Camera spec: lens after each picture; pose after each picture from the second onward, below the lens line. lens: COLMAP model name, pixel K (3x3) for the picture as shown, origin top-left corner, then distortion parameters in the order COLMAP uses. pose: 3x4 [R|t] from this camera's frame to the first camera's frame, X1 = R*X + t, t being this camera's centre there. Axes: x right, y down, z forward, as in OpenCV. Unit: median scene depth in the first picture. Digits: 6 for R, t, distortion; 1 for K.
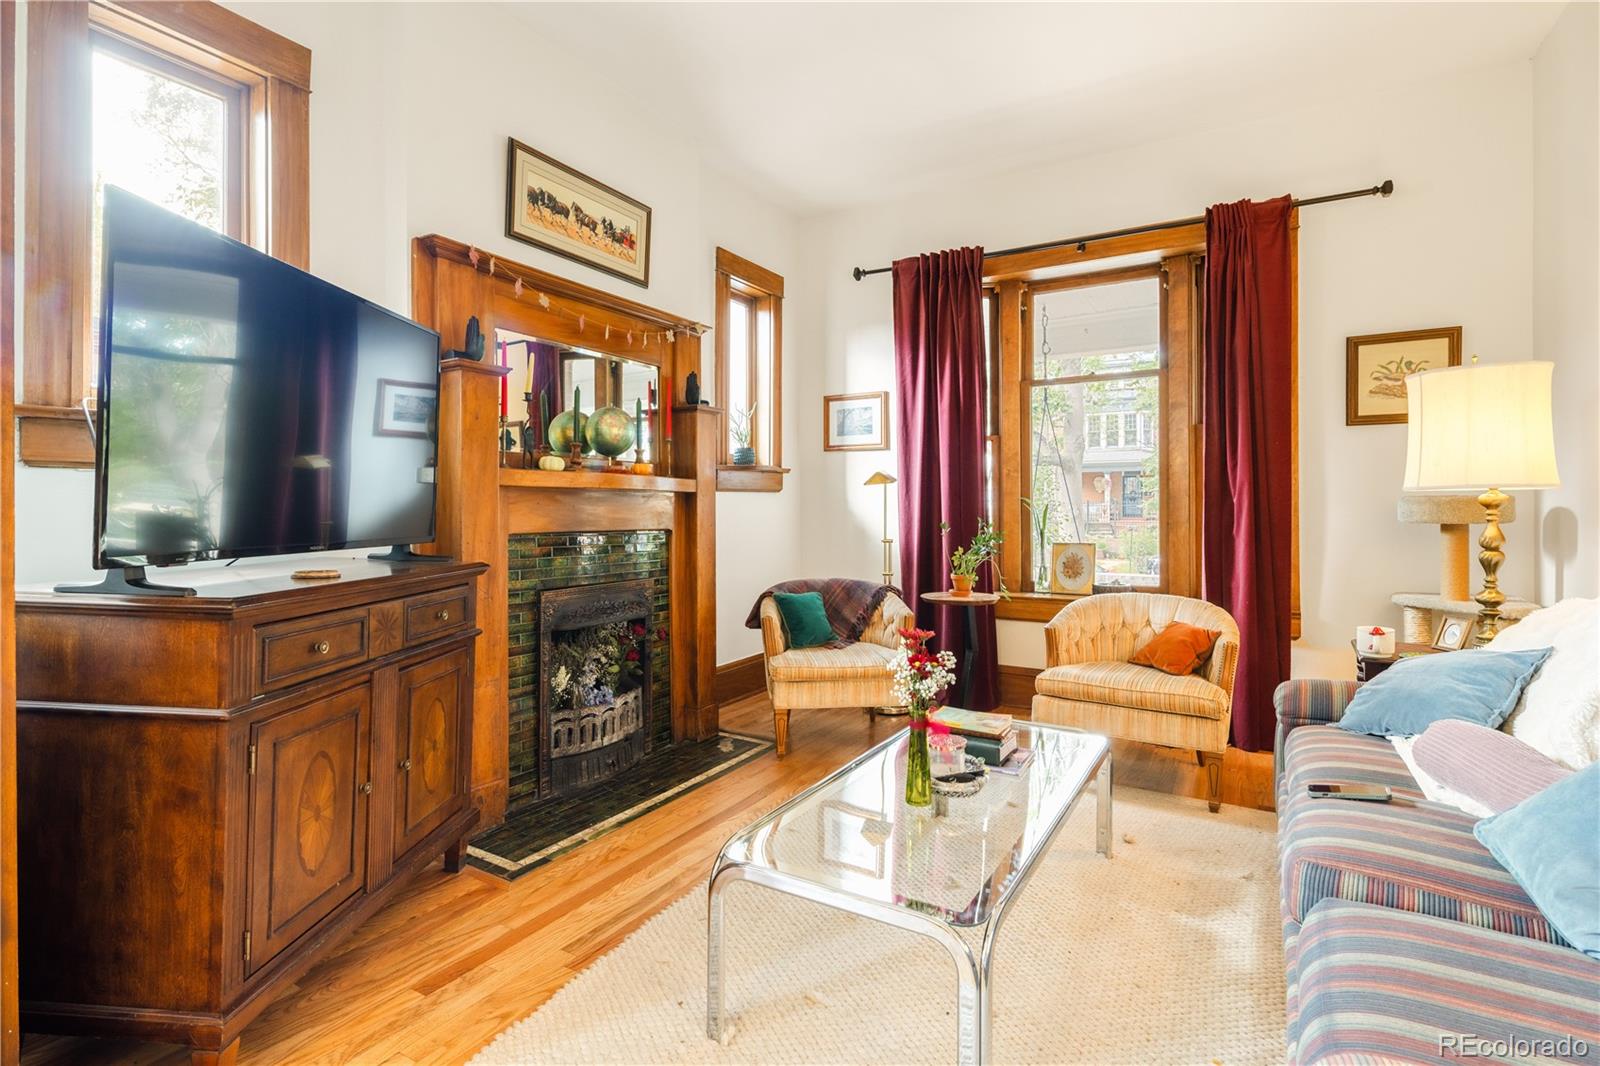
lens RADIAL K [[781.5, 0, 804.4], [0, 781.5, 519.5], [0, 0, 1]] dist [0.000703, 0.000048]
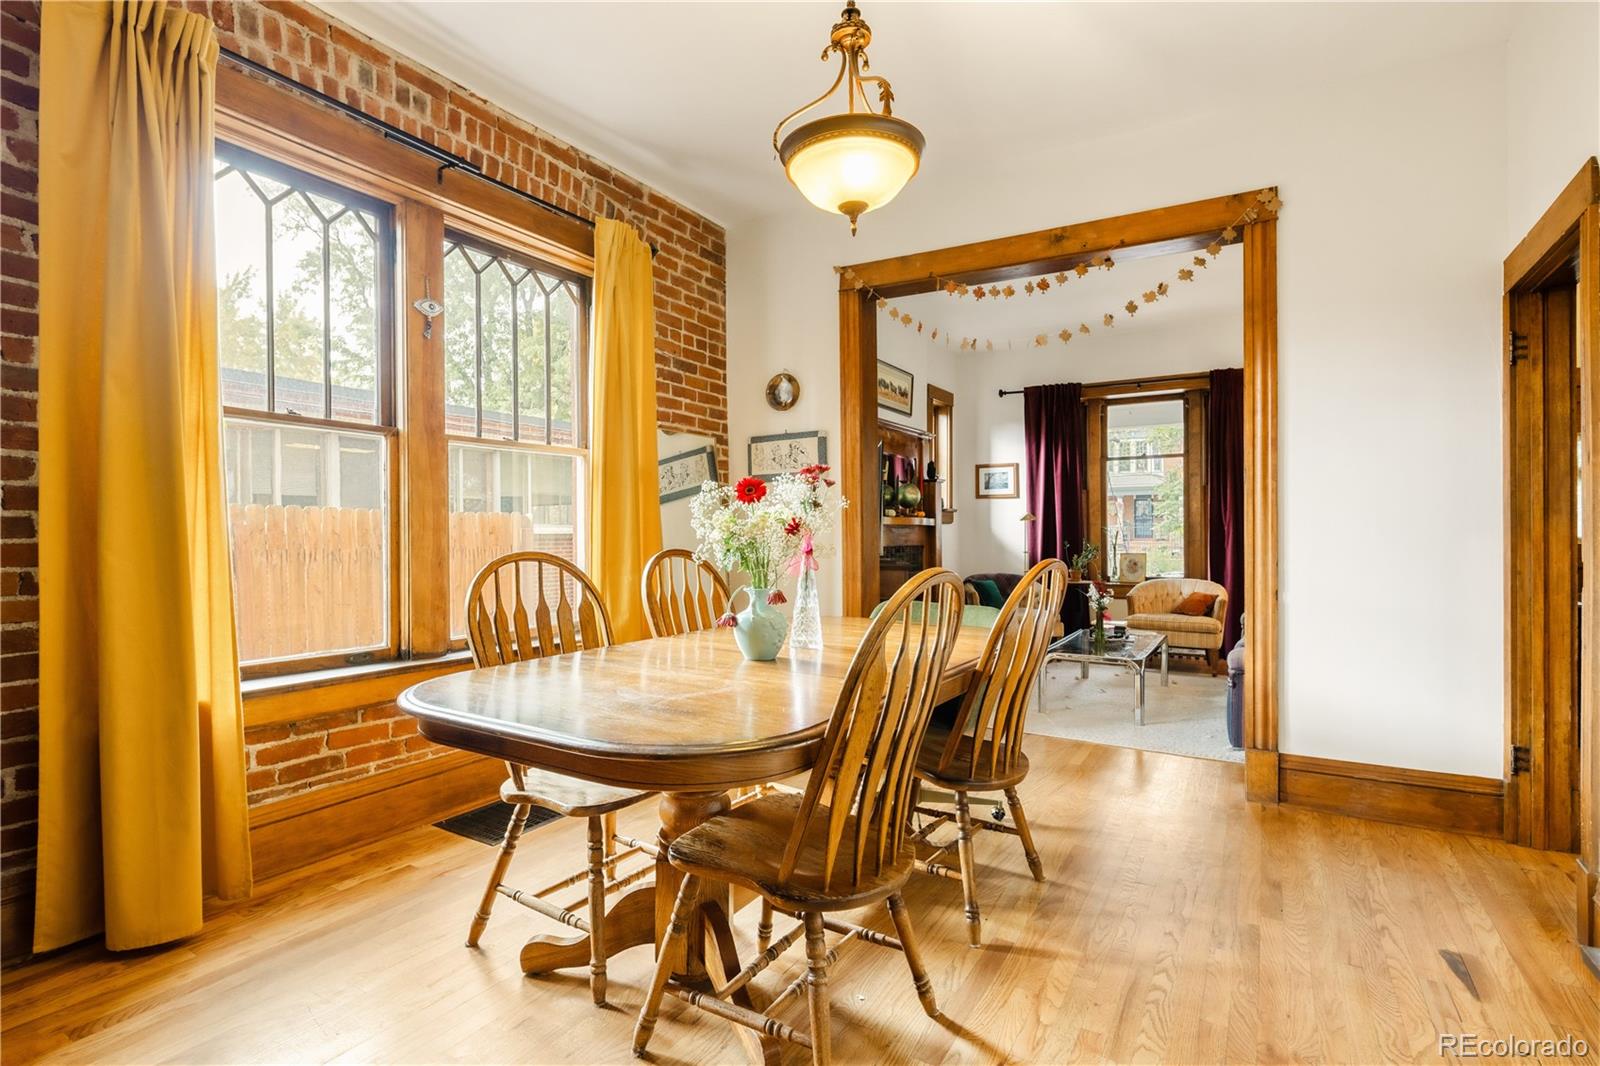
lens RADIAL K [[781.5, 0, 793.2], [0, 781.5, 535.5], [0, 0, 1]] dist [0.000703, 0.000048]
pose [[0.999801, -0.002746, -0.019768, -0.388650], [0.002595, 0.999967, -0.007696, 0.002863], [0.019789, 0.007643, 0.999775, -0.771482]]
